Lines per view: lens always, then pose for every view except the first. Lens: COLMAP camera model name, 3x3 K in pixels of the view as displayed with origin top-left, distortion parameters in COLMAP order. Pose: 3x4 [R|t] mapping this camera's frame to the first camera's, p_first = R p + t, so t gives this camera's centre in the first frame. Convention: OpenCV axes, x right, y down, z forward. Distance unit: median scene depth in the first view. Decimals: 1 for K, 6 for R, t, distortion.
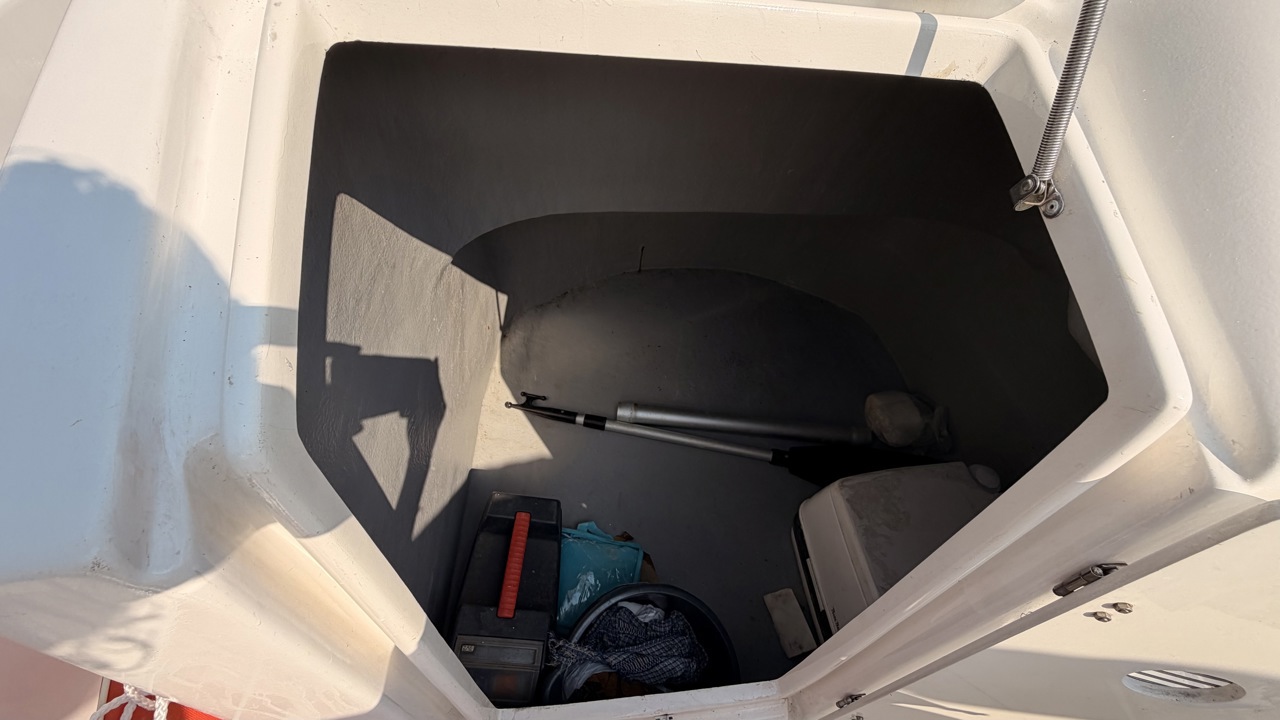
lens RADIAL K [[511.6, 0, 634.0], [0, 511.6, 362.5], [0, 0, 1]] dist [0.000897, 0.000293]
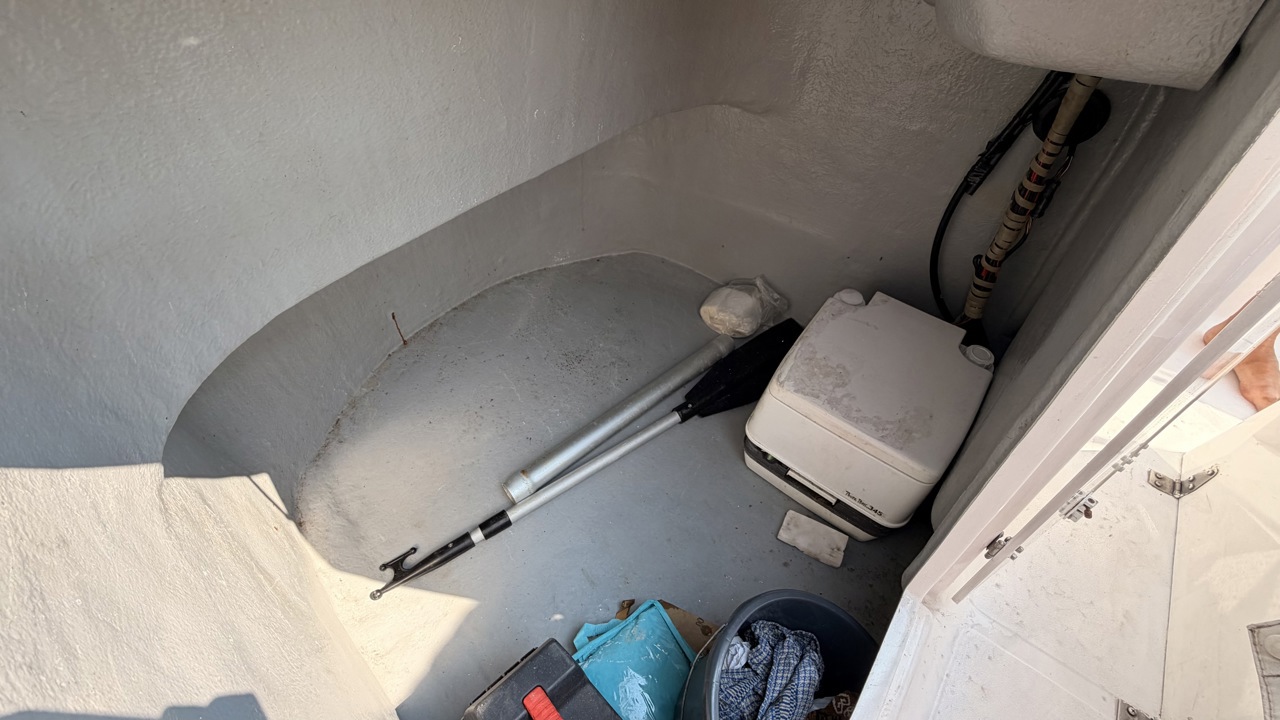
lens RADIAL K [[511.6, 0, 634.0], [0, 511.6, 362.5], [0, 0, 1]] dist [0.000897, 0.000293]
pose [[0.702836, -0.574629, 0.419312, -0.123008], [0.591865, 0.799376, 0.103410, -0.036355], [-0.394610, 0.175496, 0.901933, 0.209767]]
